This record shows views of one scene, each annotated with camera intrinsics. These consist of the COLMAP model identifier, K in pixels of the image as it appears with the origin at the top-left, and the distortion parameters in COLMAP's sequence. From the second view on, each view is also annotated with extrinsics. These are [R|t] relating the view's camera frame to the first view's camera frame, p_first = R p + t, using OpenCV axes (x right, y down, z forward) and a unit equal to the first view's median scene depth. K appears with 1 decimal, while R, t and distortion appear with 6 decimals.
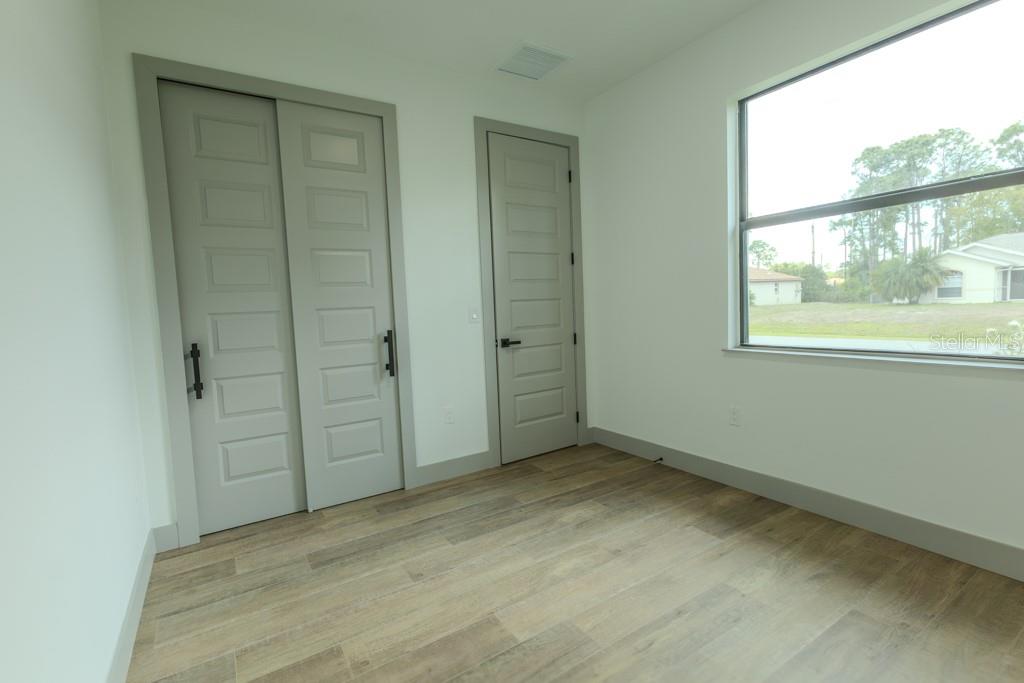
lens RADIAL K [[458.7, 0, 512.0], [0, 458.7, 337.7], [0, 0, 1]] dist [0.002292, 0.001398]
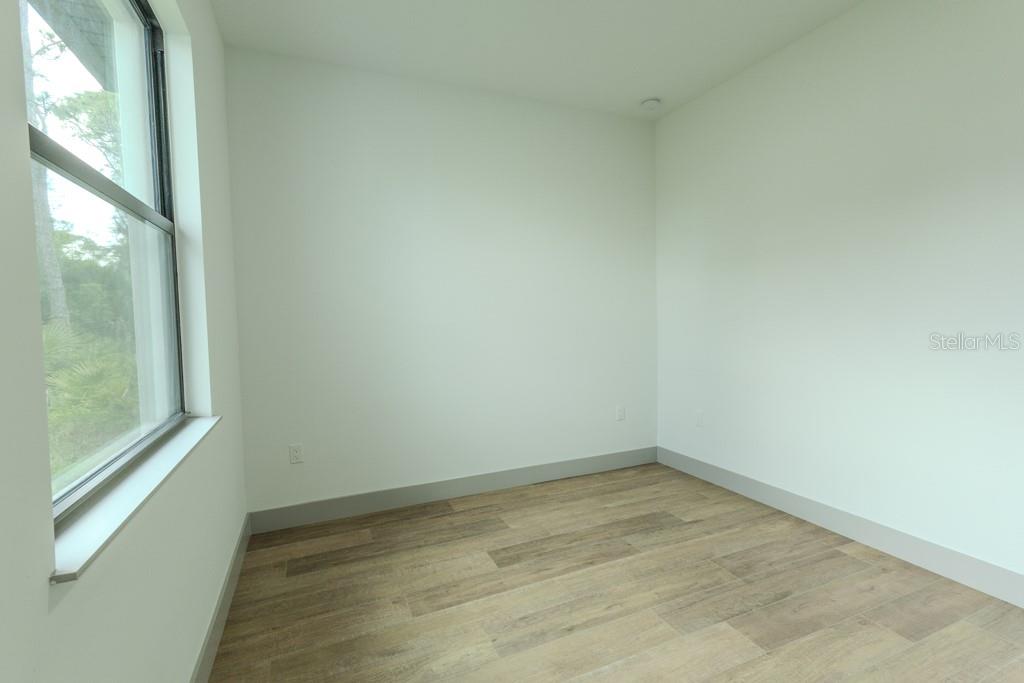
lens RADIAL K [[458.7, 0, 512.0], [0, 458.7, 337.7], [0, 0, 1]] dist [0.002292, 0.001398]
pose [[-0.983706, 0.058249, 0.170086, 0.289393], [0.077067, 0.991352, 0.106218, -0.185731], [-0.162428, 0.117595, -0.979688, 2.039938]]
